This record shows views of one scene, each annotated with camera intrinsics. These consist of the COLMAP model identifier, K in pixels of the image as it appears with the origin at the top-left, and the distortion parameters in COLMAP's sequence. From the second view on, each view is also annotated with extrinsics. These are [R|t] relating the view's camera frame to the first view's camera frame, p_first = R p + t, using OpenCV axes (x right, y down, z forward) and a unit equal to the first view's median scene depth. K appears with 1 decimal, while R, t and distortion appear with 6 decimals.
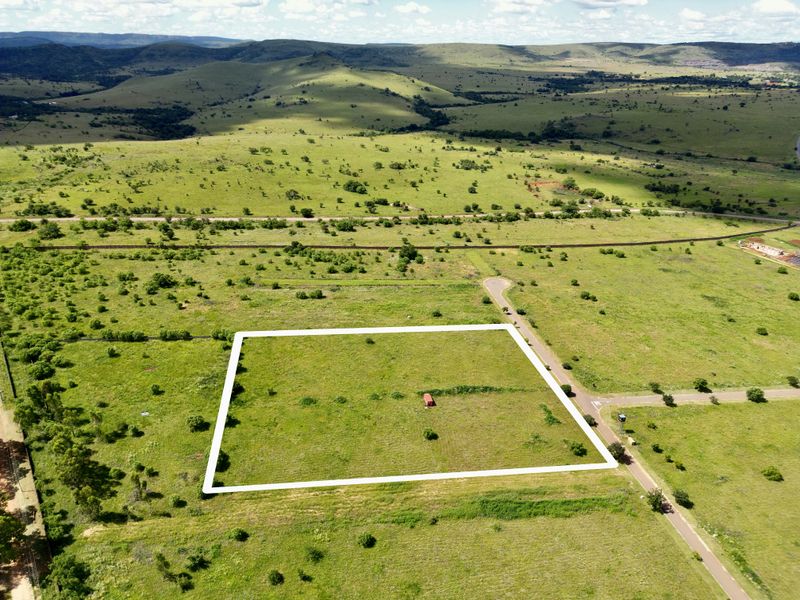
lens RADIAL K [[552.1, 0, 399.5], [0, 552.1, 310.9], [0, 0, 1]] dist [0.060630, -0.046274]
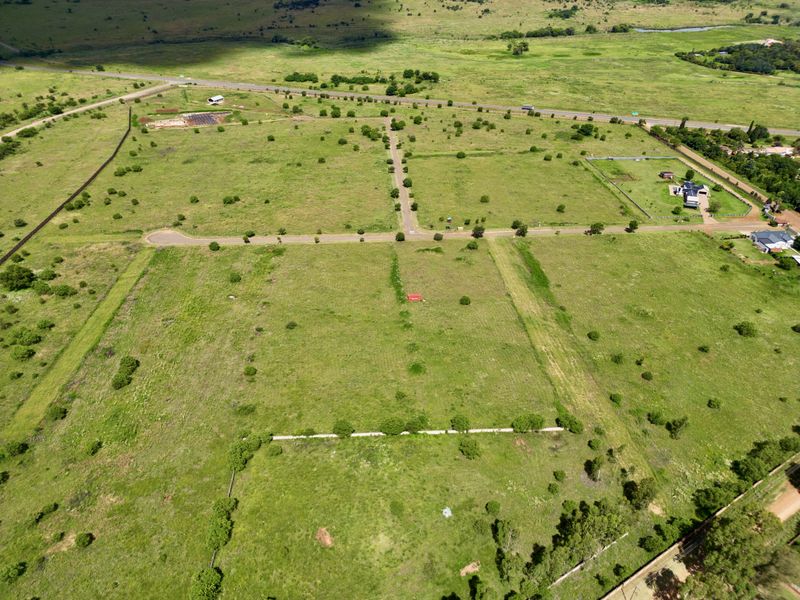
lens RADIAL K [[552.1, 0, 399.5], [0, 552.1, 310.9], [0, 0, 1]] dist [0.060630, -0.046274]
pose [[0.074243, -0.572607, 0.816461, -0.621623], [0.420962, 0.760195, 0.494867, -0.265150], [-0.904035, 0.306959, 0.297485, 0.542902]]
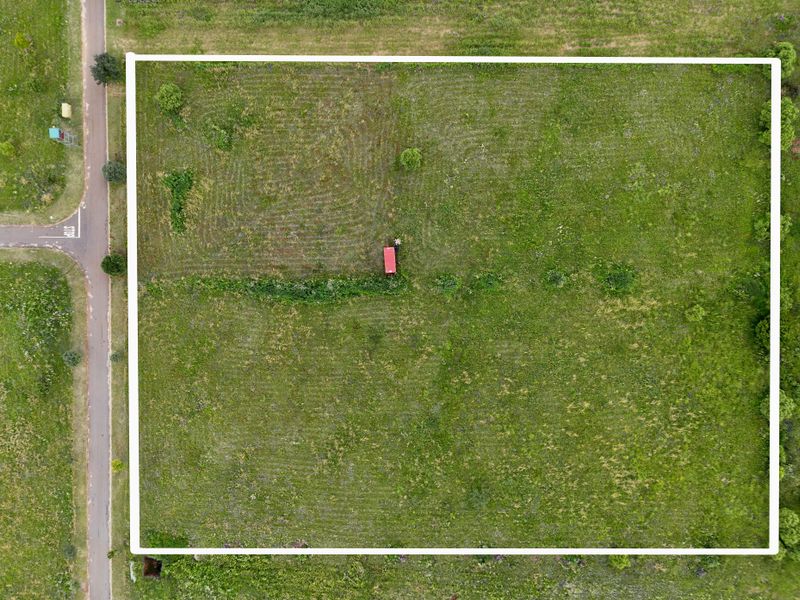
lens RADIAL K [[534.9, 0, 400.0], [0, 534.9, 300.0], [0, 0, 1]] dist [0.027235, -0.024765]
pose [[-0.987692, -0.155963, -0.011839, 0.032451], [0.057272, -0.431047, 0.900510, -0.236649], [-0.145550, 0.888749, 0.434674, 0.611457]]
